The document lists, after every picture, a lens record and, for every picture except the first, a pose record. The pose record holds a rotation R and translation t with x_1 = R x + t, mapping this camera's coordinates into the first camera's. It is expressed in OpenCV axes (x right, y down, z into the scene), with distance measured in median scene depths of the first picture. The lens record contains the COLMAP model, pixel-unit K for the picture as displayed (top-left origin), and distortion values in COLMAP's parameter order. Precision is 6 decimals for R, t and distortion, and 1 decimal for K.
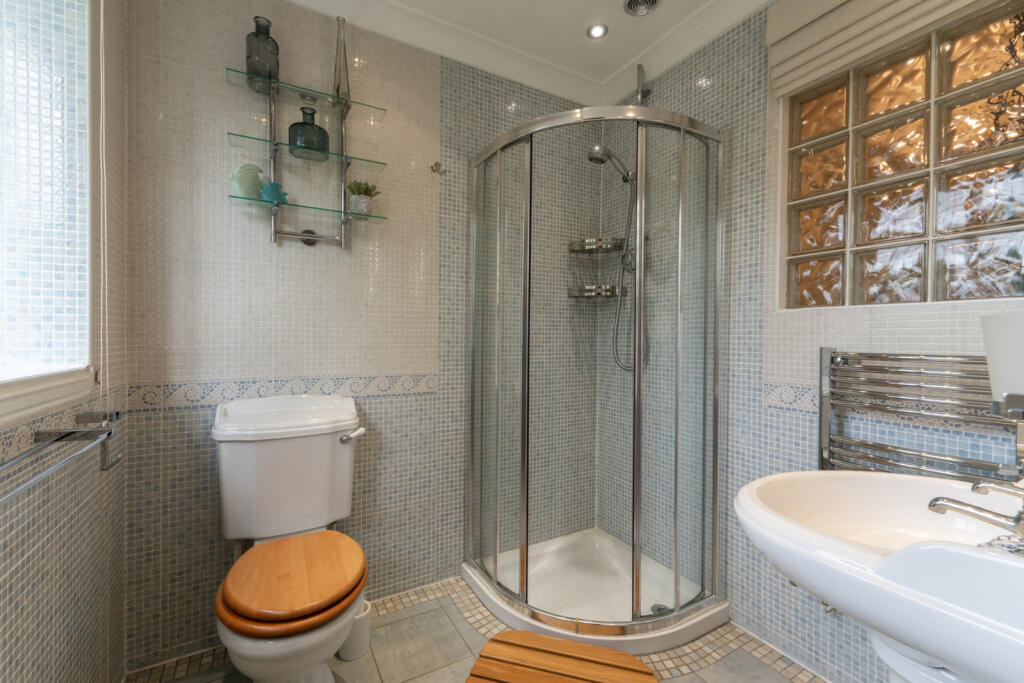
lens RADIAL K [[439.8, 0, 511.7], [0, 439.8, 343.2], [0, 0, 1]] dist [0.003160, 0.000144]
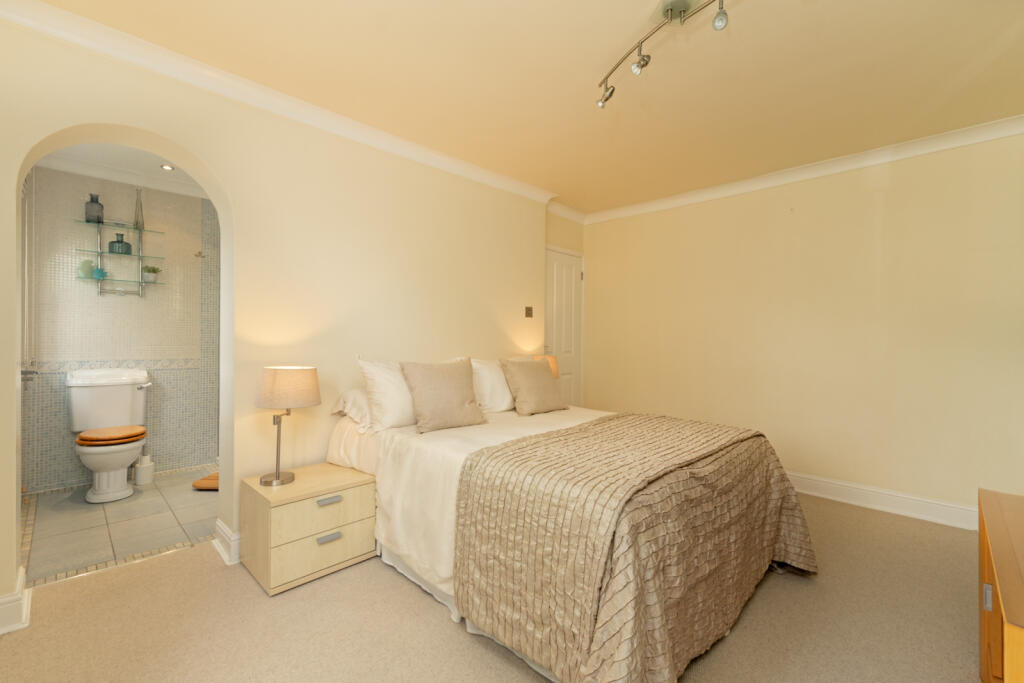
lens RADIAL K [[439.8, 0, 516.0], [0, 439.8, 339.3], [0, 0, 1]] dist [0.003160, 0.000144]
pose [[0.957315, -0.001674, 0.289043, 0.752929], [0.004515, 0.999948, -0.009166, 0.009828], [-0.289013, 0.010080, 0.957272, -1.586610]]
